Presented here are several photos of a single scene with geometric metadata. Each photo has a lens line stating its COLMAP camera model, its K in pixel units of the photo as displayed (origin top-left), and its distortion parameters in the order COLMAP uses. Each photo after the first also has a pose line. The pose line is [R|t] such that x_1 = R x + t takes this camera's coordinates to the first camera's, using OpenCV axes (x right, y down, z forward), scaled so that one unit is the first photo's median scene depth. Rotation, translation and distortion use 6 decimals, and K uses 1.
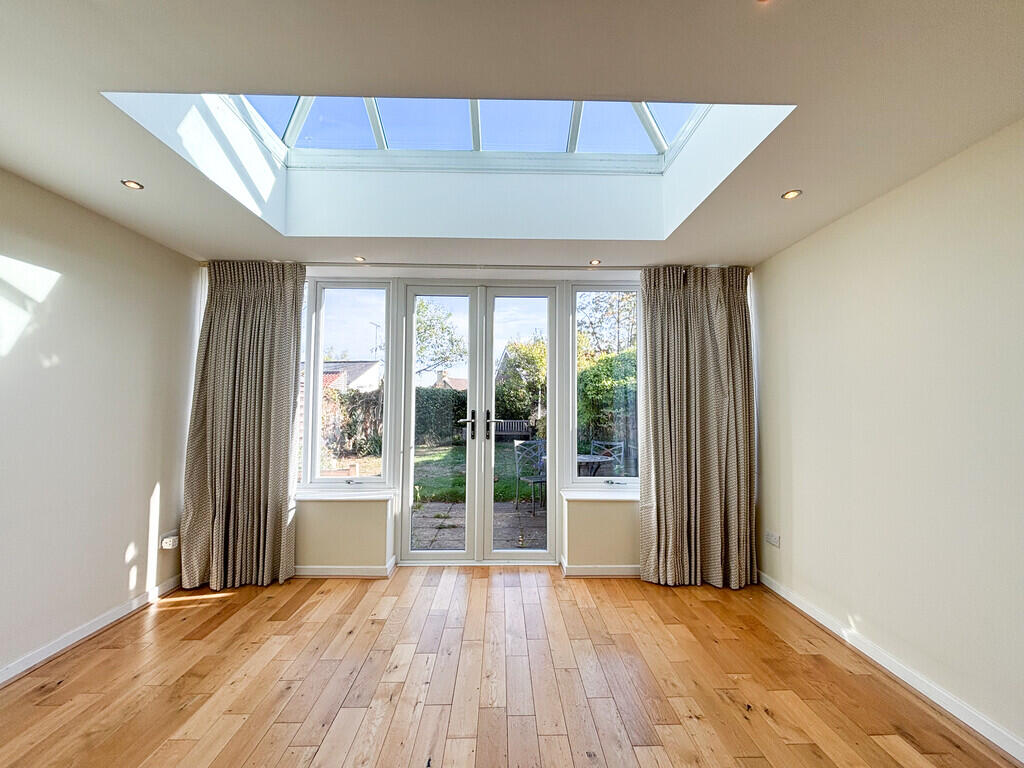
lens RADIAL K [[412.3, 0, 508.2], [0, 412.3, 383.8], [0, 0, 1]] dist [-0.006745, 0.000179]
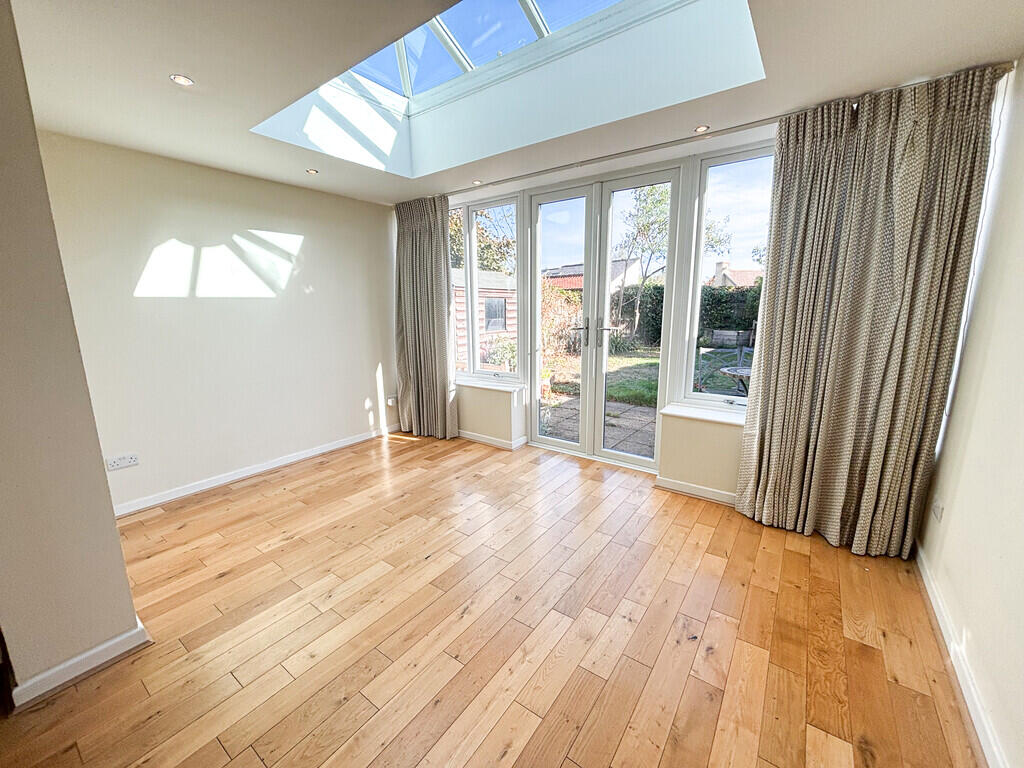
lens RADIAL K [[412.3, 0, 510.3], [0, 412.3, 383.9], [0, 0, 1]] dist [-0.006745, 0.000179]
pose [[0.790024, 0.101823, -0.604561, 0.456181], [0.047725, 0.972905, 0.226227, -0.015604], [0.611216, -0.207577, 0.763758, 0.076761]]
